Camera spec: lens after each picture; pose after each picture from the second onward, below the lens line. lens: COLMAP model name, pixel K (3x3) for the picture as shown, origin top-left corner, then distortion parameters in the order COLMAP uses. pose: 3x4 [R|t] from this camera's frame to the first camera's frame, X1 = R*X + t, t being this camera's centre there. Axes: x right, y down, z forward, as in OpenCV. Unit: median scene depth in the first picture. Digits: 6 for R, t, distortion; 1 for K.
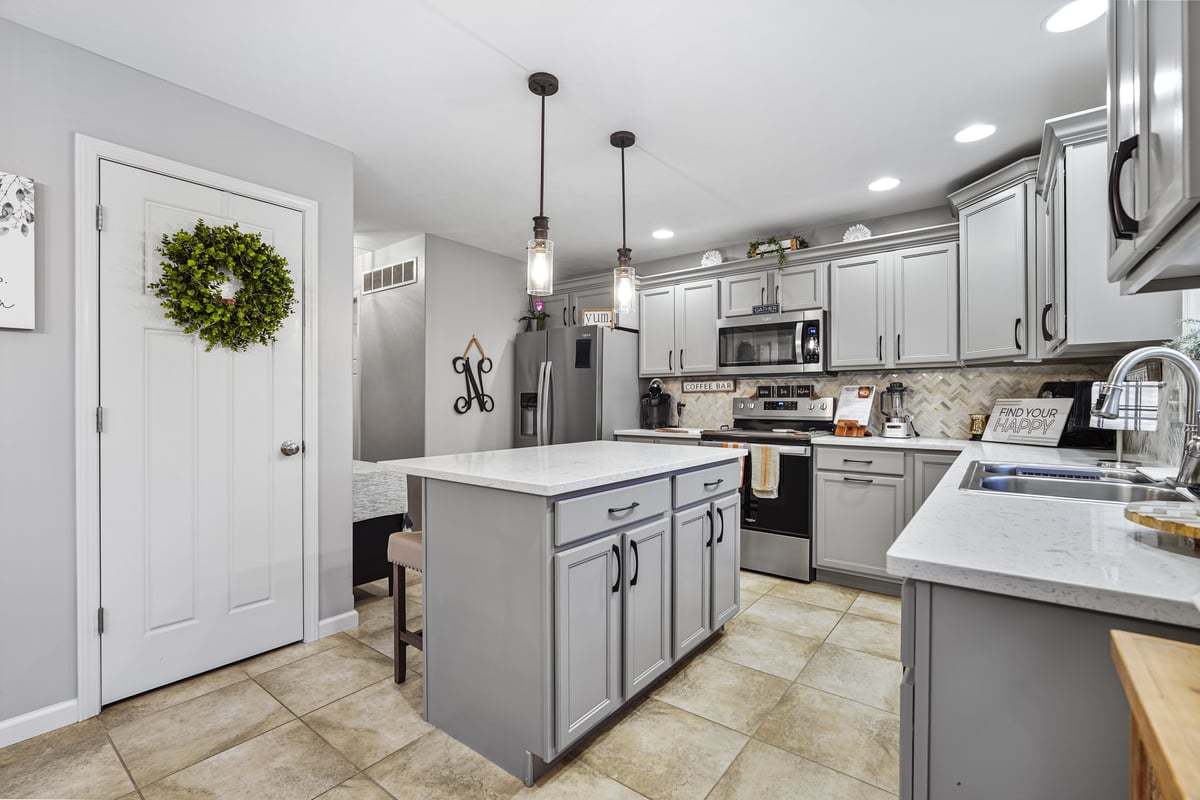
lens RADIAL K [[525.6, 0, 593.5], [0, 525.6, 406.4], [0, 0, 1]] dist [-0.014658, 0.003240]
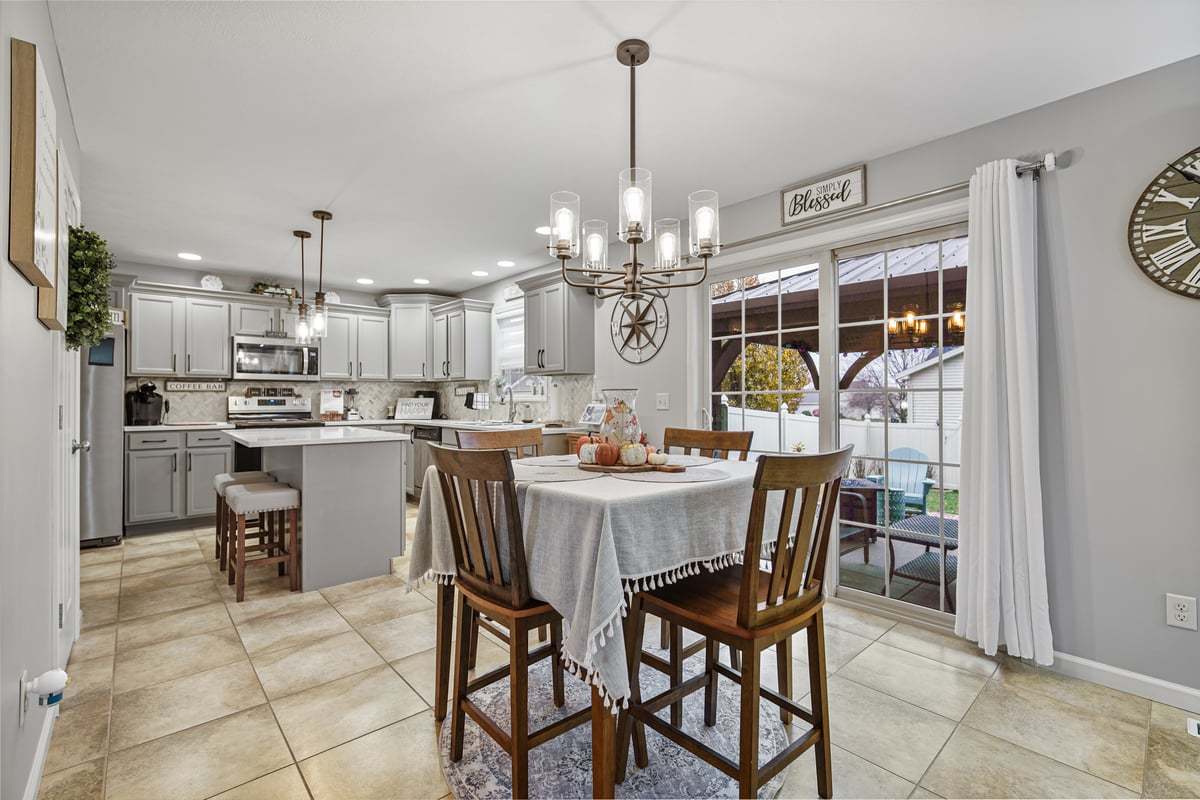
lens RADIAL K [[525.6, 0, 594.9], [0, 525.6, 396.2], [0, 0, 1]] dist [-0.014658, 0.003240]
pose [[0.194935, 0.004332, 0.980807, -0.937936], [0.008580, 0.999944, -0.006122, -0.002111], [-0.980779, 0.009608, 0.194887, -0.124325]]
